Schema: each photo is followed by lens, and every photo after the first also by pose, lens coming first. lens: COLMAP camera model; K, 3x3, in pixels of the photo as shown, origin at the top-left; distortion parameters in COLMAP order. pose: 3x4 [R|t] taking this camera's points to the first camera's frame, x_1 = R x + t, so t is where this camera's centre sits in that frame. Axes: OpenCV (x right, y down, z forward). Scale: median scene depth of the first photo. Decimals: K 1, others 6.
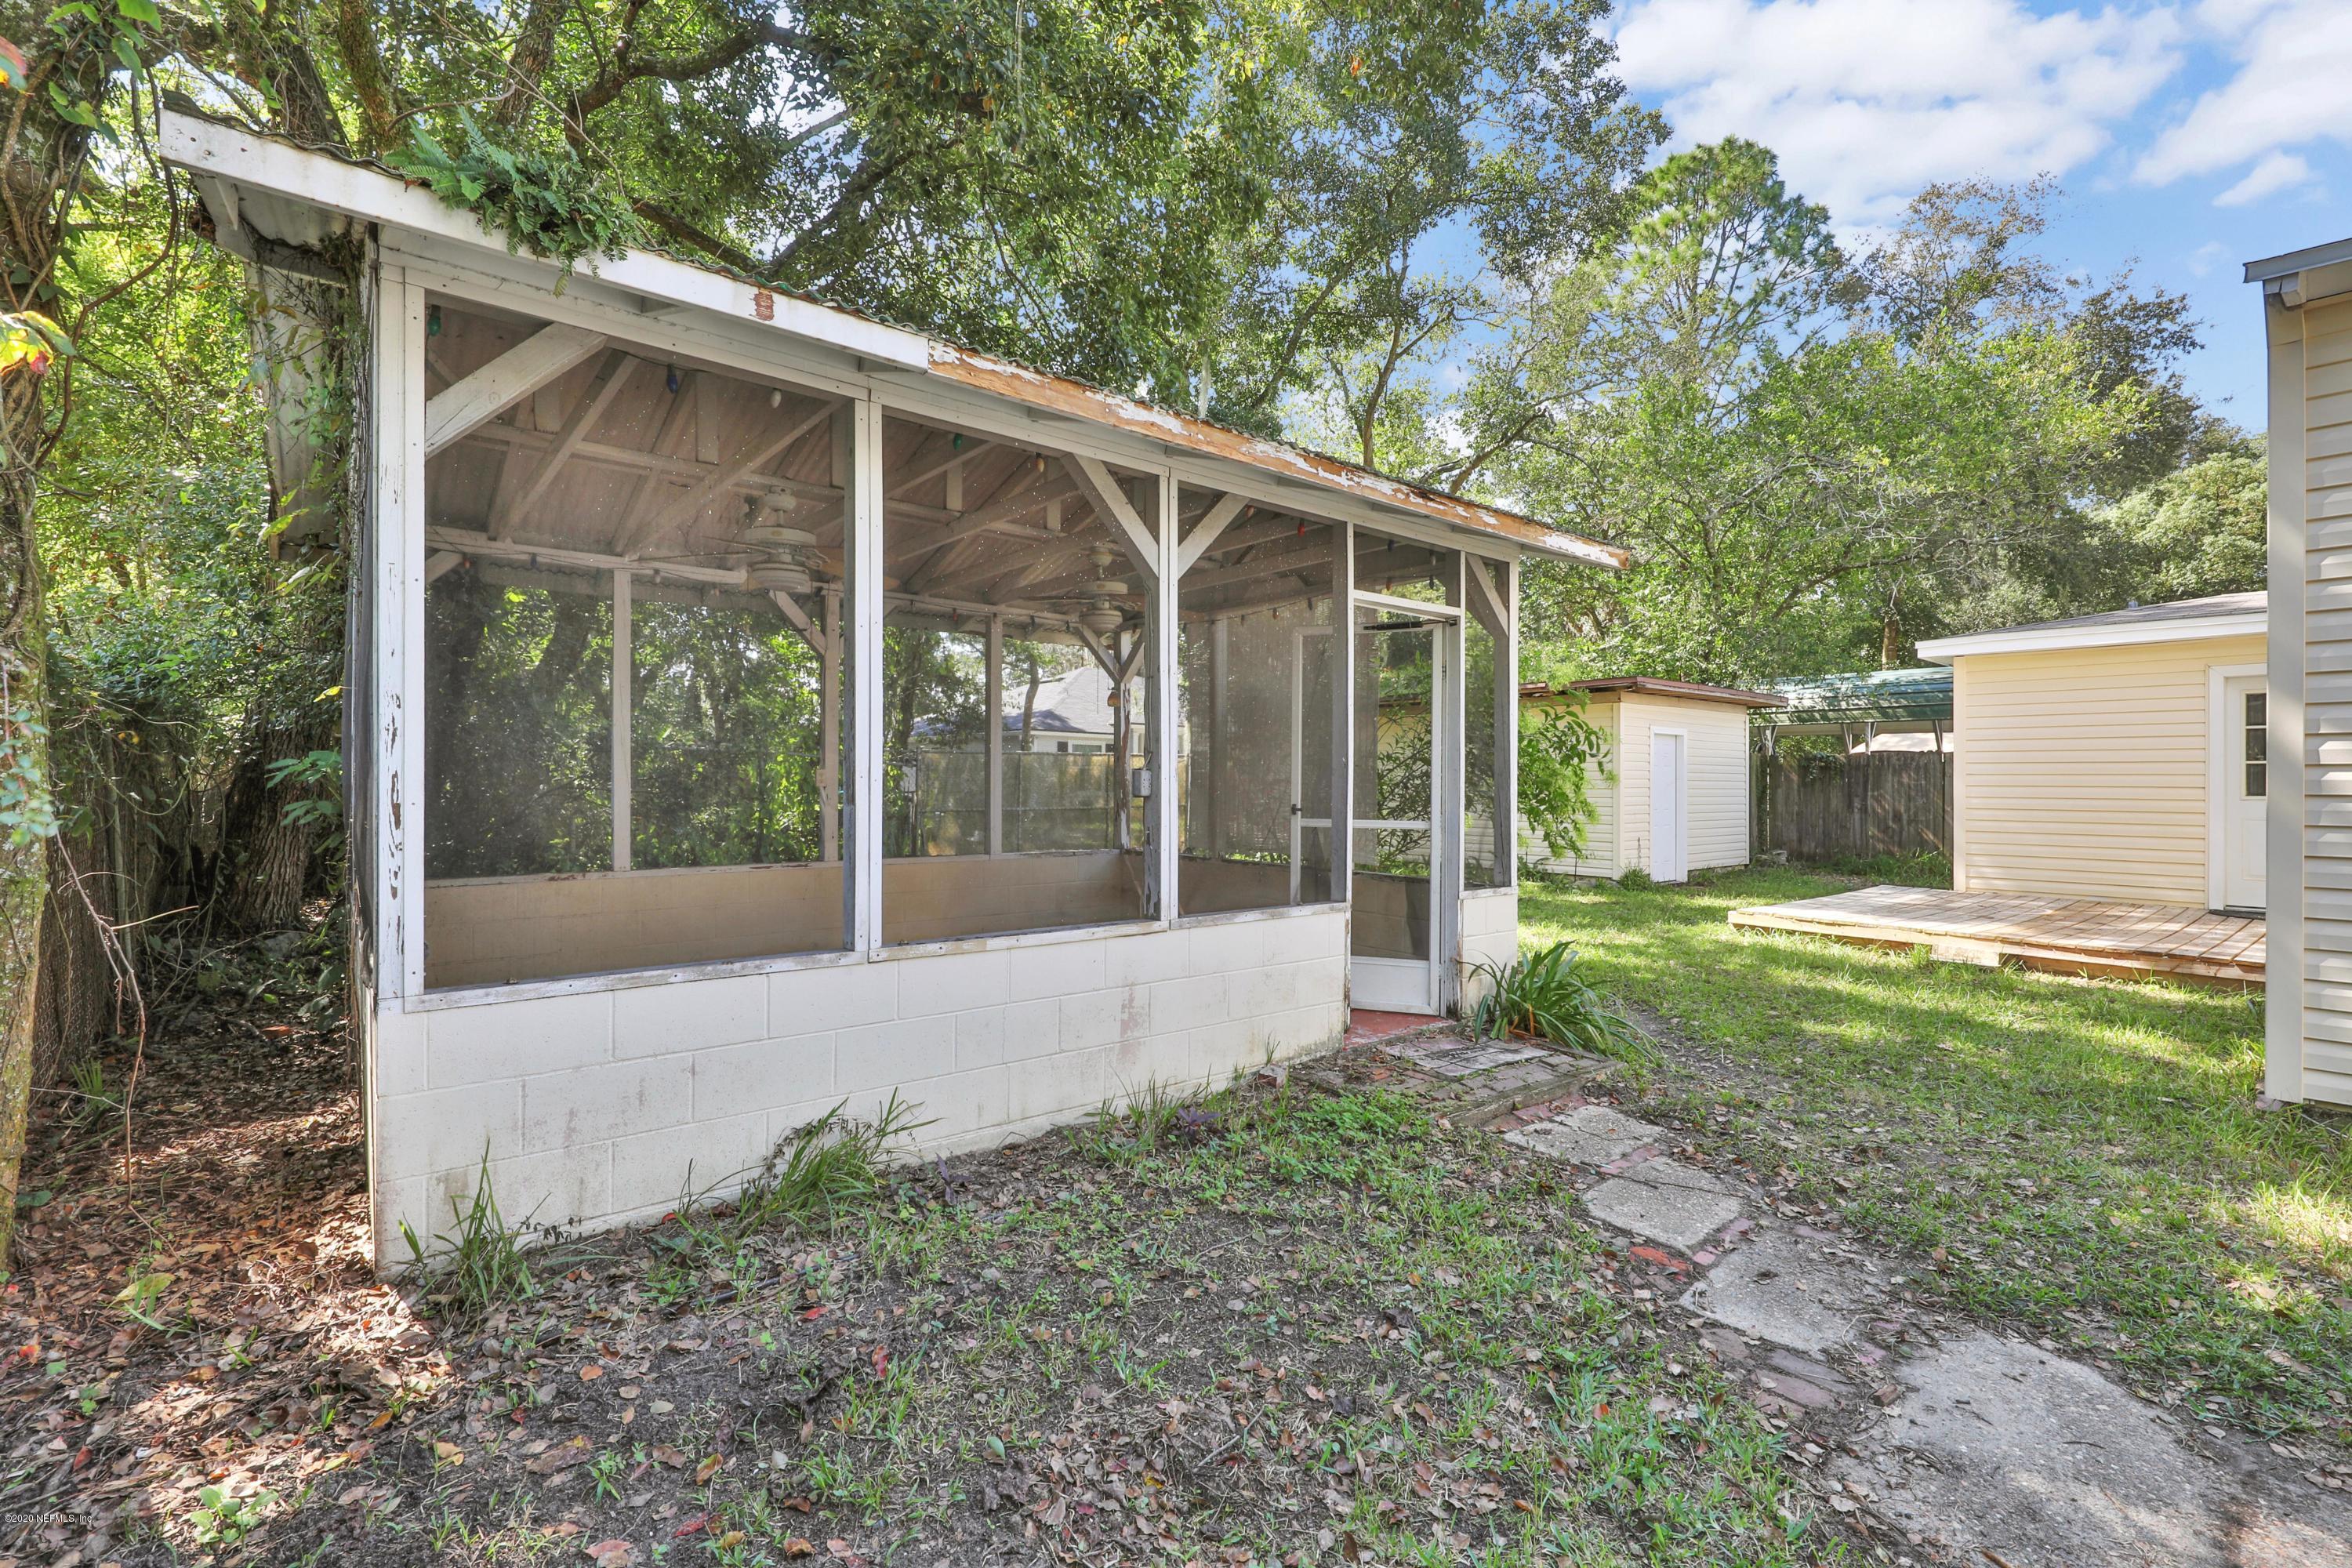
lens RADIAL K [[1052.7, 0, 1165.3], [0, 1052.7, 787.7], [0, 0, 1]] dist [0.013283, 0.000784]
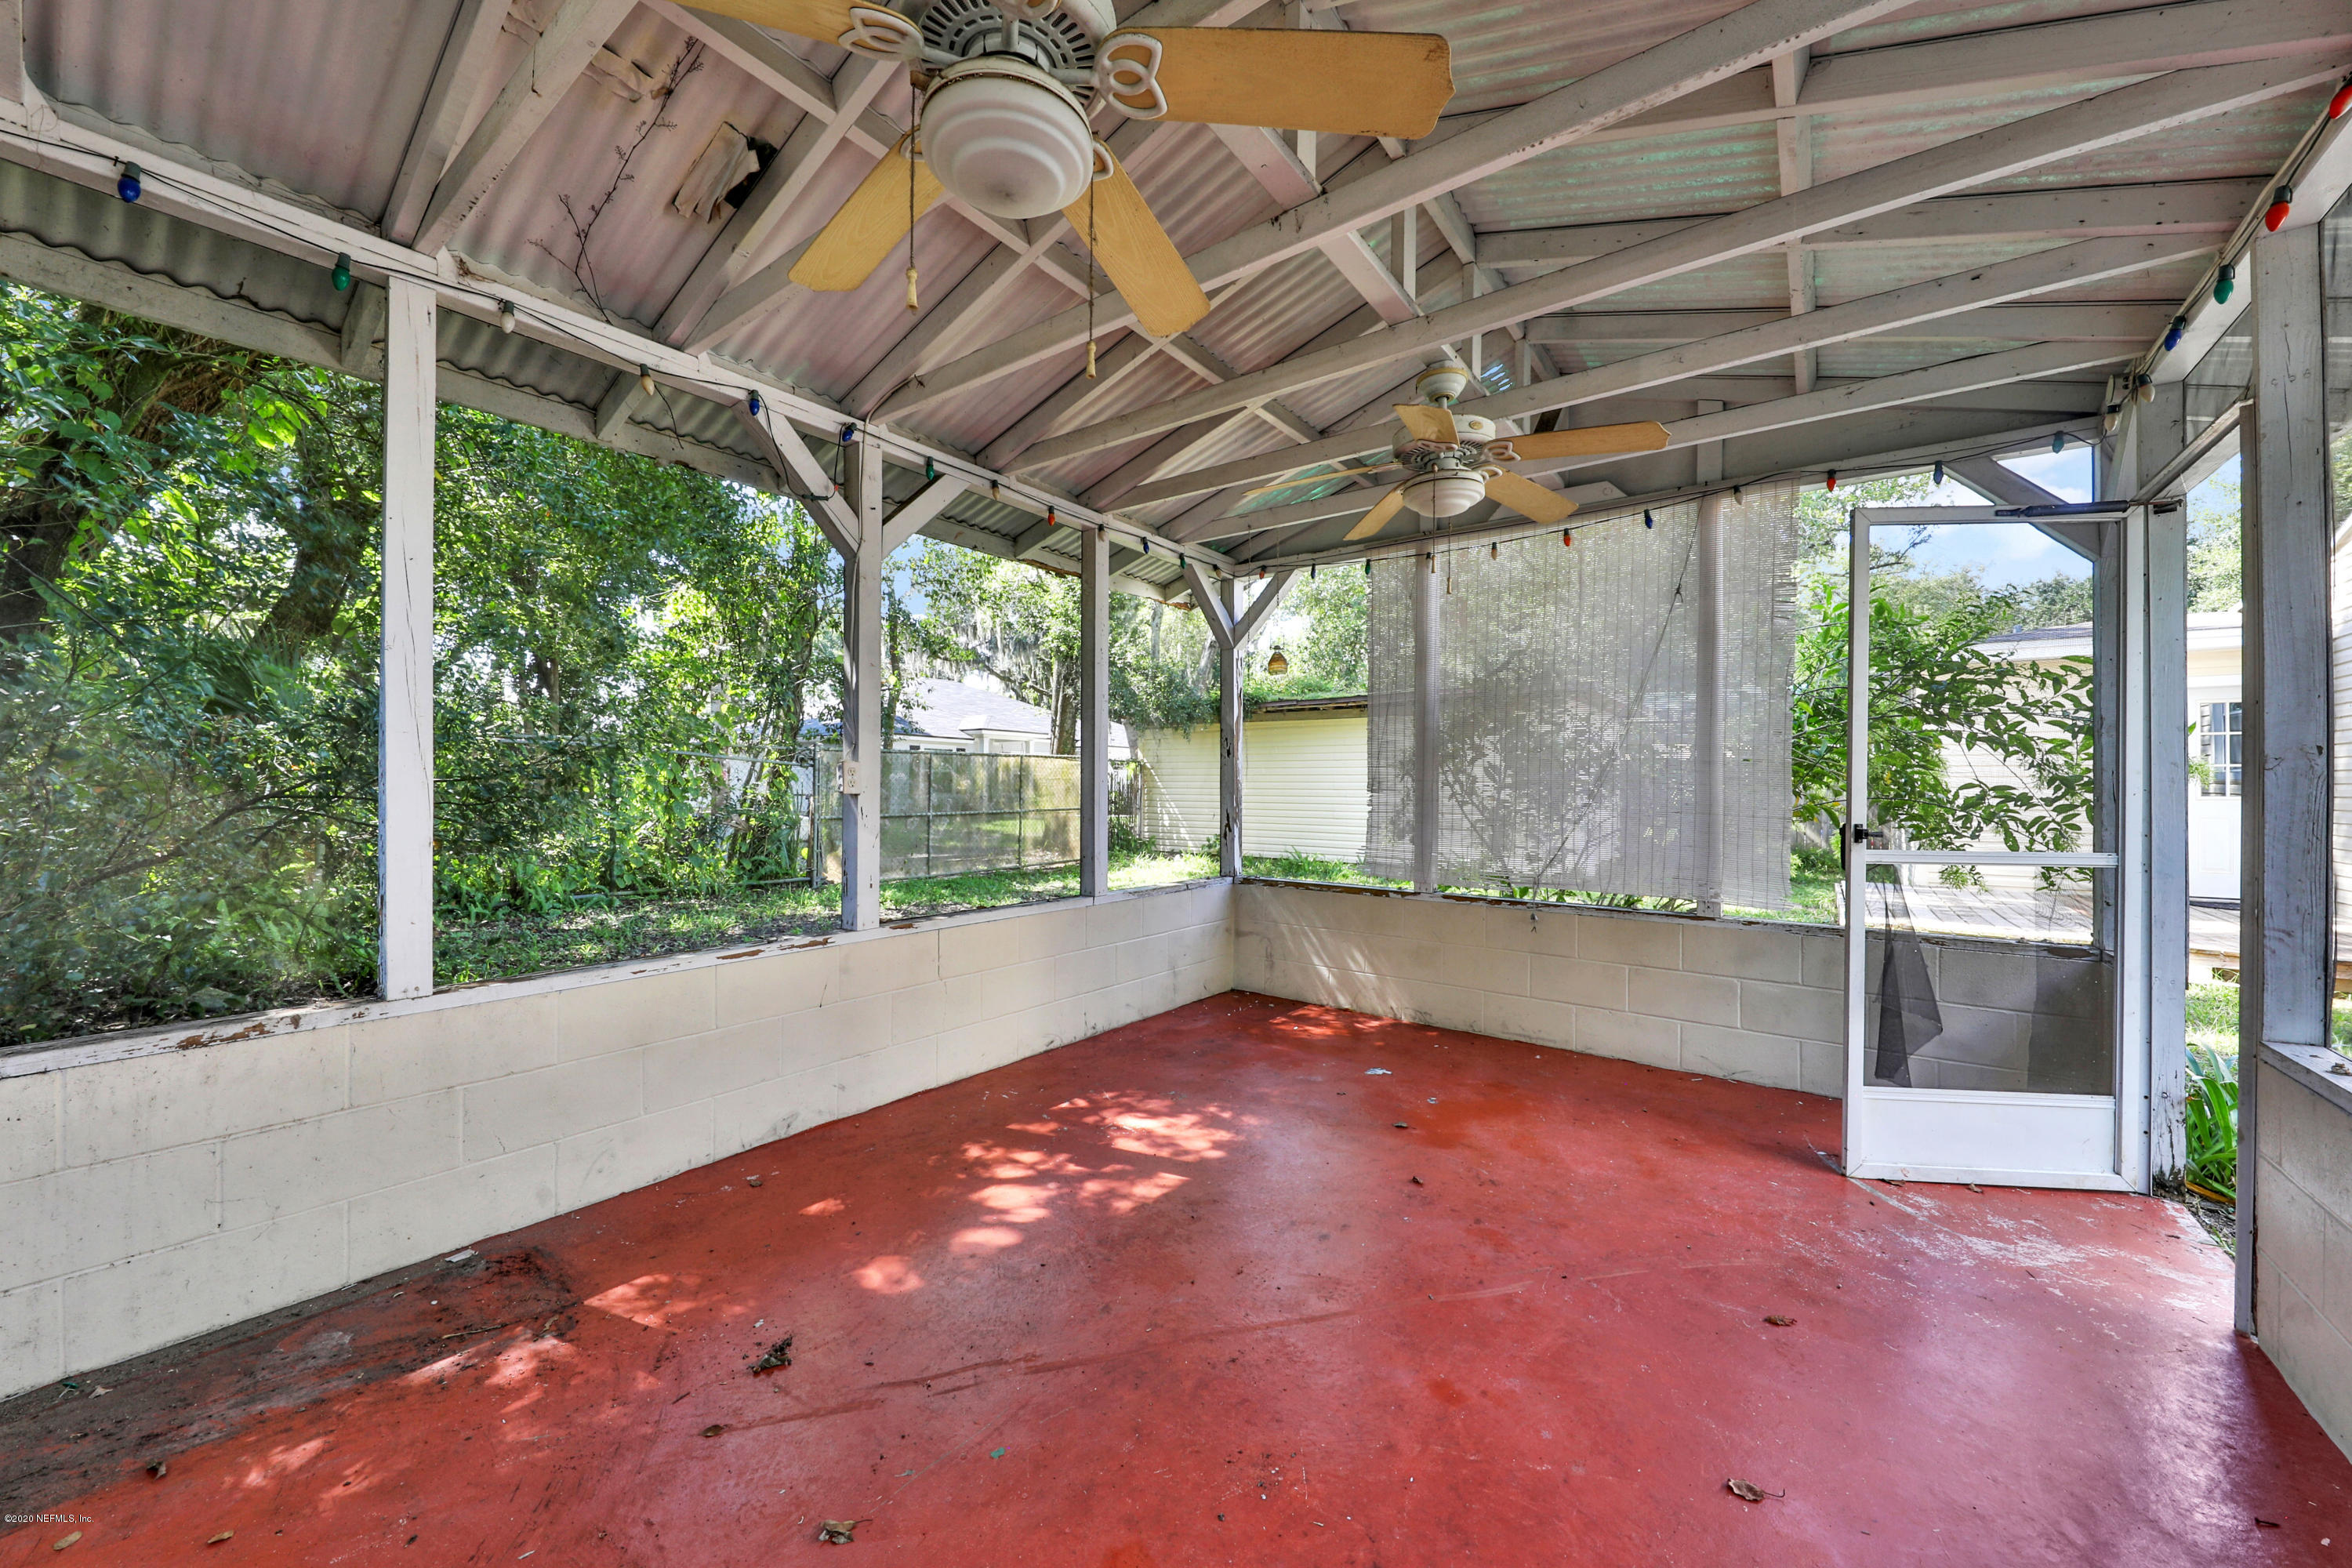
lens RADIAL K [[859.4, 0, 1193.5], [0, 859.4, 776.8], [0, 0, 1]] dist [0.000130, -0.001671]
pose [[0.964429, -0.001504, 0.264339, -0.284028], [0.004977, 0.999910, -0.012472, -0.005083], [-0.264296, 0.013344, 0.964349, 0.551672]]
